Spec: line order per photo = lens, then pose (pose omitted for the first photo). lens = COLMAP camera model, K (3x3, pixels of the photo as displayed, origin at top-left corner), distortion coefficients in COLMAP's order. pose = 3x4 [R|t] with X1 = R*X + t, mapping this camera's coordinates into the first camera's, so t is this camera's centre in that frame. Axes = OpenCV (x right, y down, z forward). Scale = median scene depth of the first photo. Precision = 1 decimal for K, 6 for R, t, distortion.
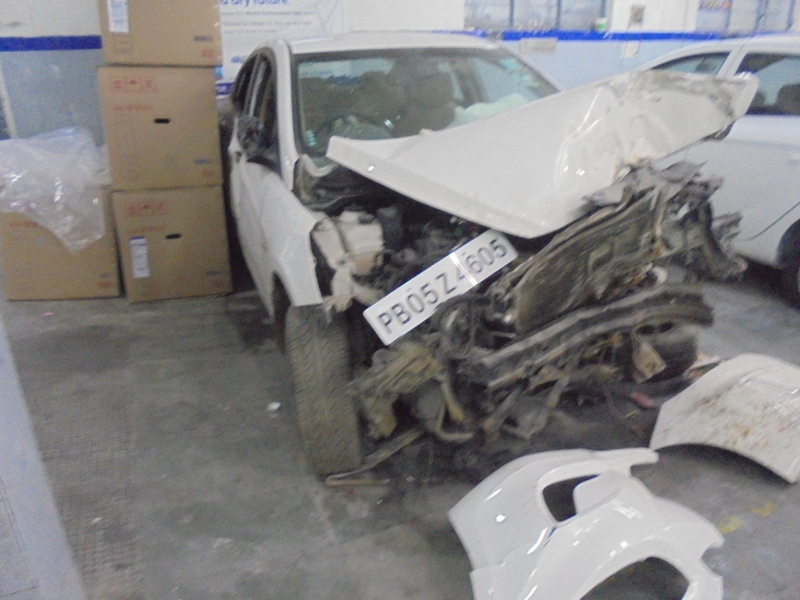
lens RADIAL K [[615.0, 0, 403.3], [0, 615.0, 303.6], [0, 0, 1]] dist [-0.133888, 0.132414]
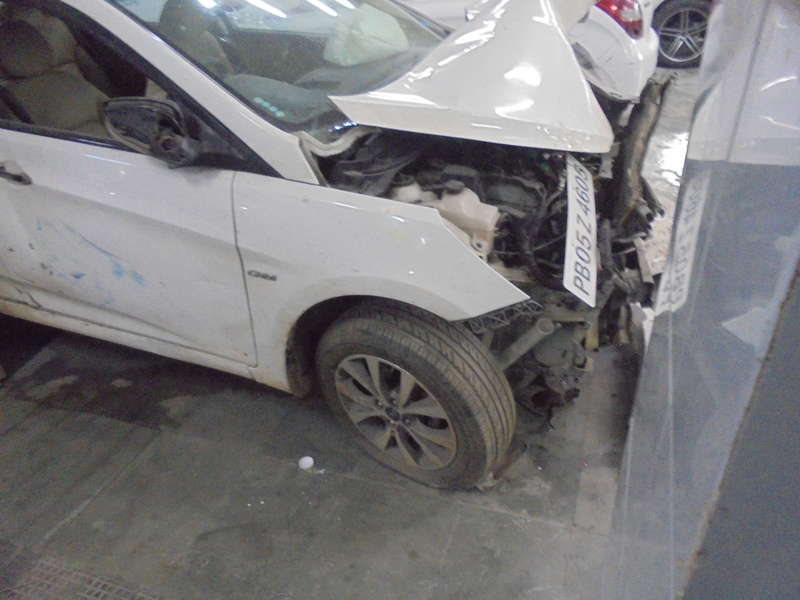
lens RADIAL K [[615.0, 0, 403.3], [0, 615.0, 303.6], [0, 0, 1]] dist [-0.133888, 0.132414]
pose [[0.679632, -0.428808, 0.595168, -0.440615], [0.330608, 0.903329, 0.273305, -0.161699], [-0.654828, 0.011020, 0.755698, 0.294041]]
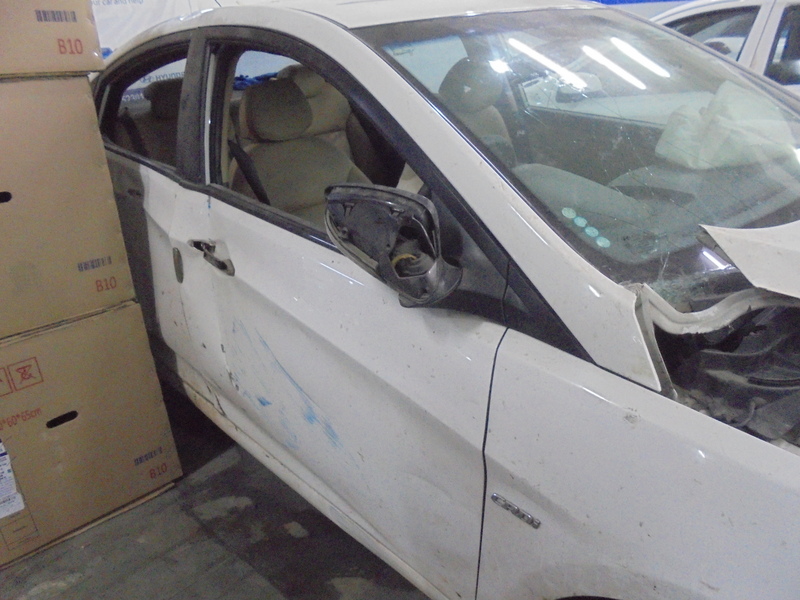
lens RADIAL K [[615.0, 0, 403.3], [0, 615.0, 303.6], [0, 0, 1]] dist [-0.133888, 0.132414]
pose [[0.920213, -0.204813, 0.333557, -0.320146], [0.200424, 0.978537, 0.047921, -0.209063], [-0.336212, 0.022755, 0.941511, 0.523460]]
